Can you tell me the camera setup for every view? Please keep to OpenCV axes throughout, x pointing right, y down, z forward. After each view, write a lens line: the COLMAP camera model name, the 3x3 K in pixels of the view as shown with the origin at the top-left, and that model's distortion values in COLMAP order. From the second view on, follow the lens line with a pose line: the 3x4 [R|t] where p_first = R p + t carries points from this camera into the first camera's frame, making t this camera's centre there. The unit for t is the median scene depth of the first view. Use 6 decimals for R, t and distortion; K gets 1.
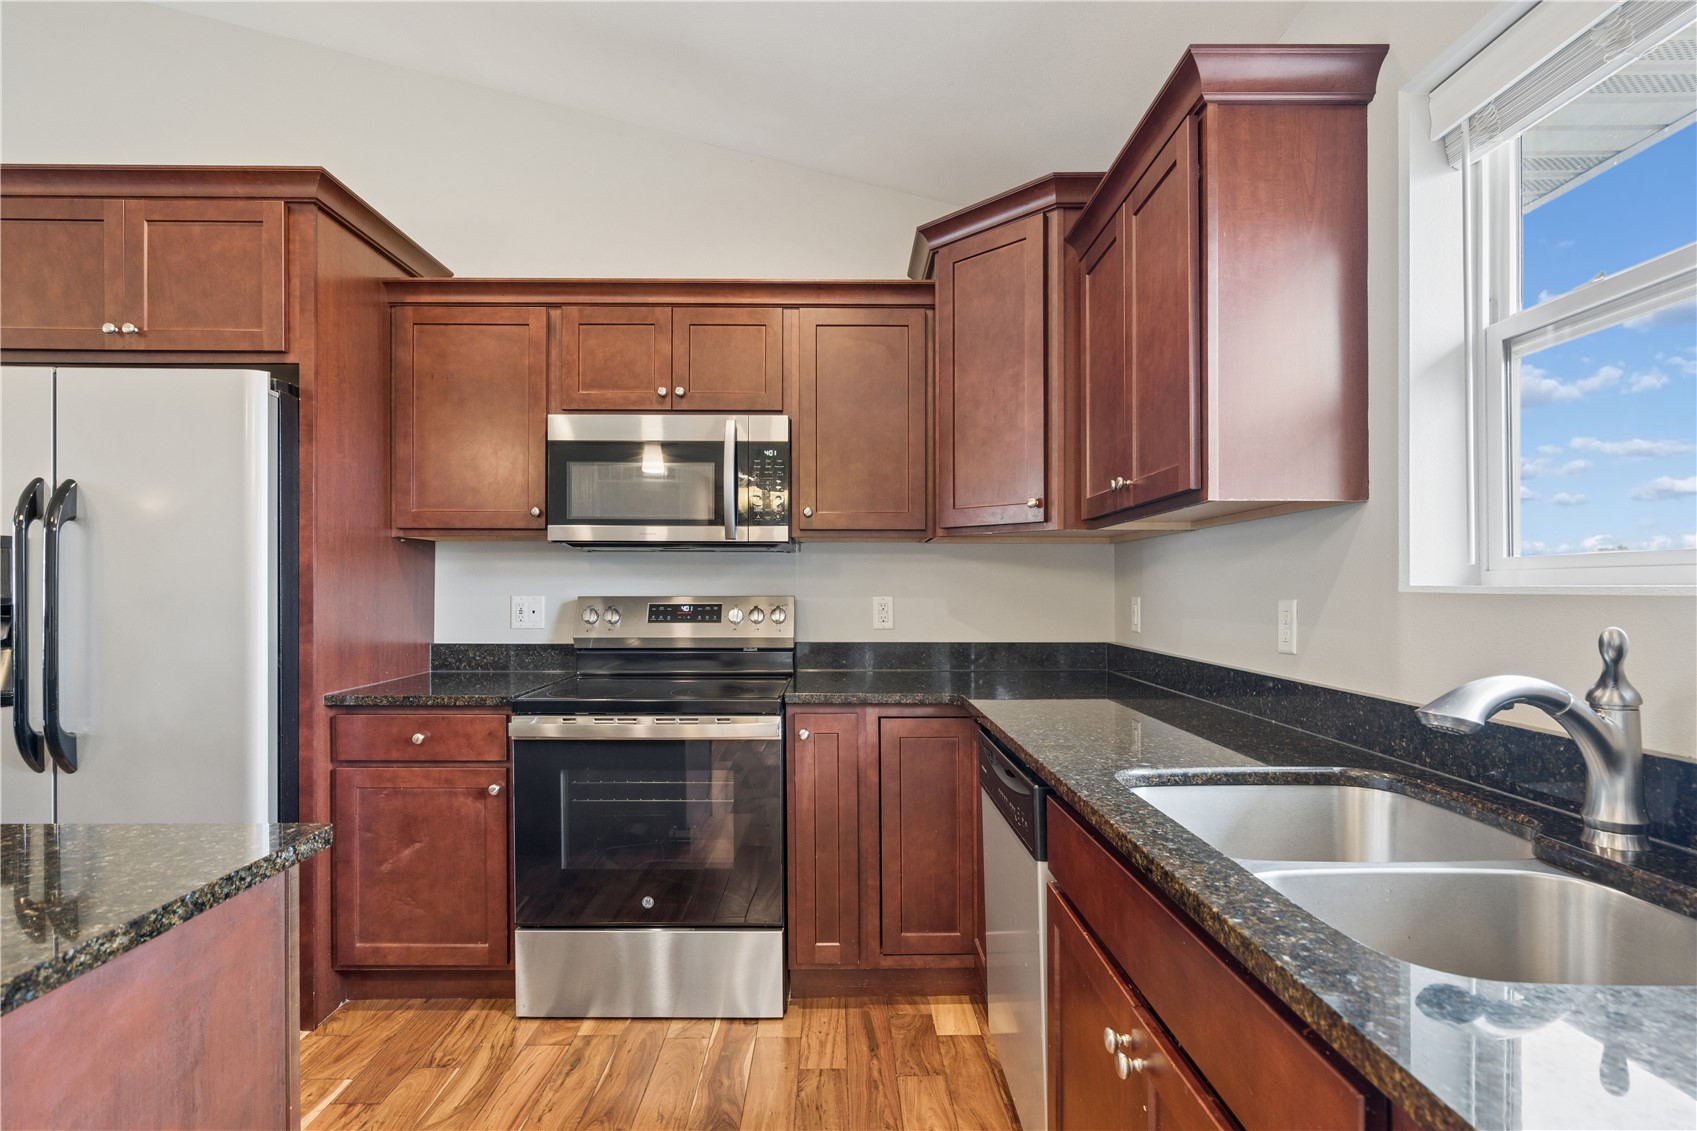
lens RADIAL K [[802.6, 0, 866.7], [0, 802.6, 592.1], [0, 0, 1]] dist [-0.014204, 0.000064]
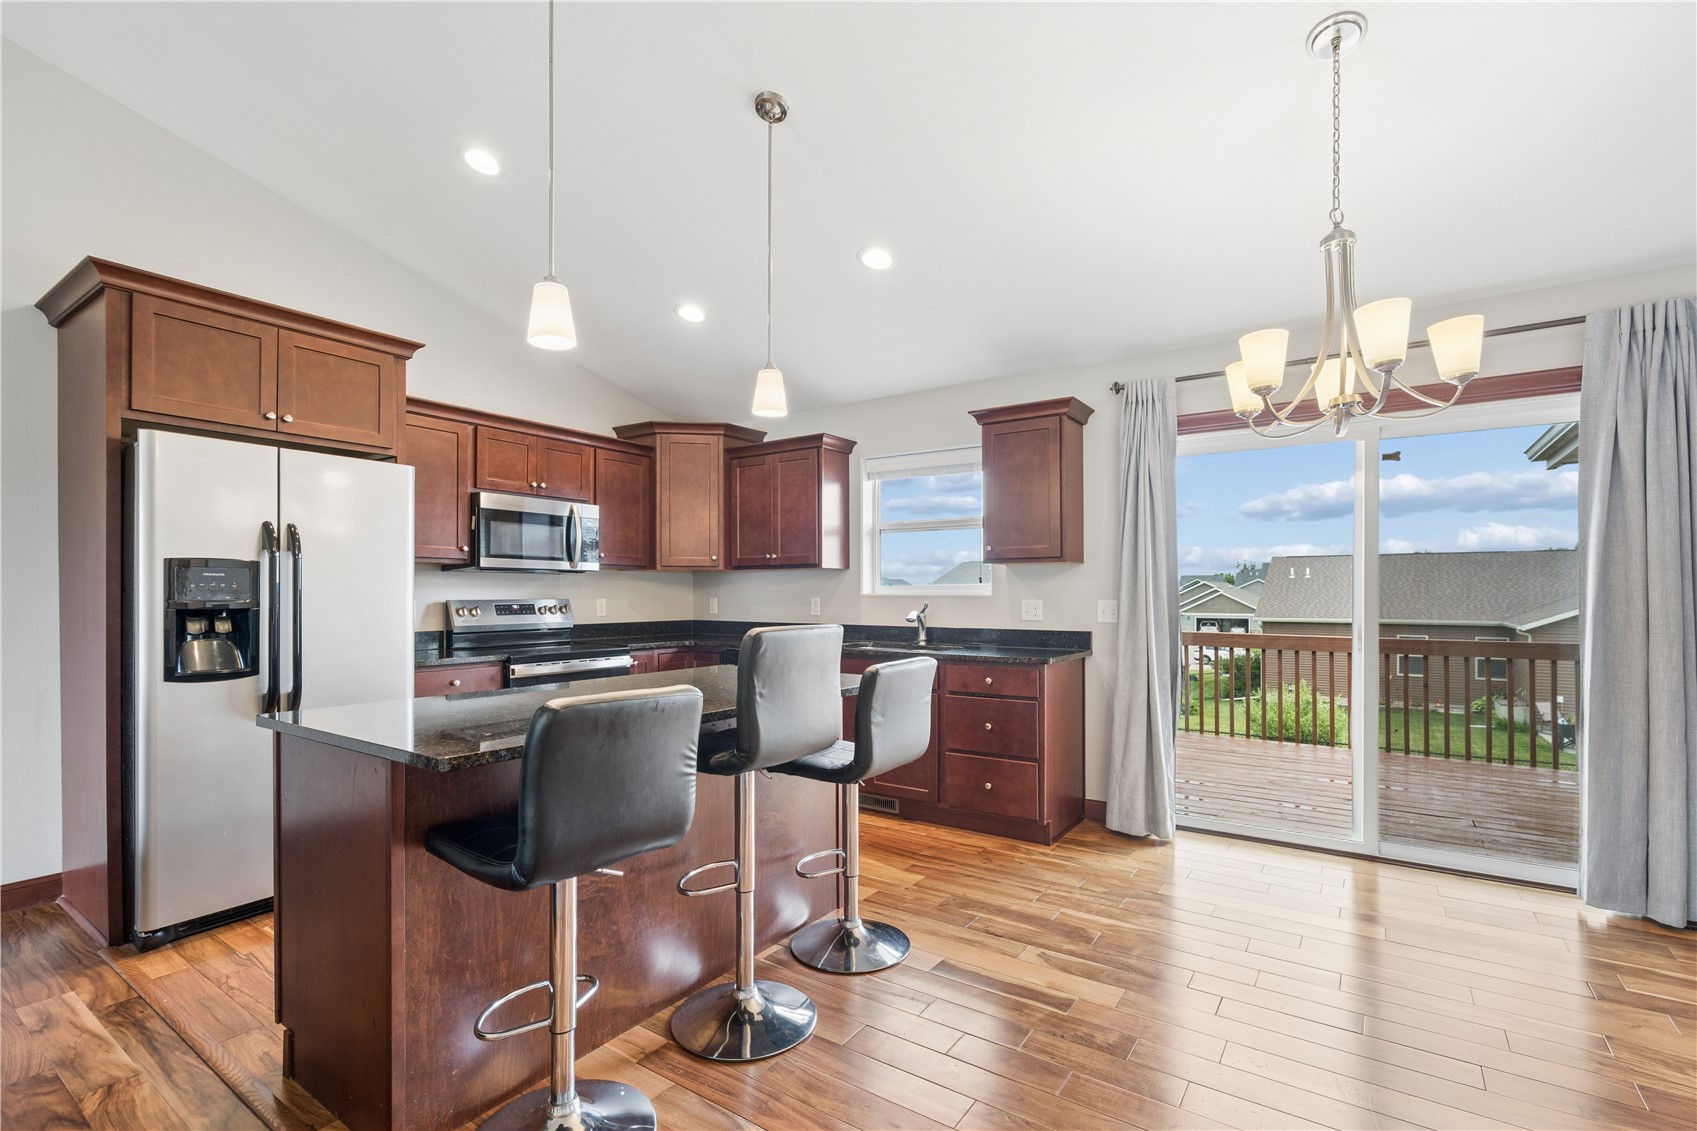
lens RADIAL K [[762.9, 0, 850.0], [0, 762.9, 592.8], [0, 0, 1]] dist [-0.010350, 0.001090]
pose [[0.584317, -0.000462, 0.811525, -1.245883], [0.003304, 0.999993, -0.001810, -0.004657], [-0.811519, 0.003738, 0.584315, -0.566956]]
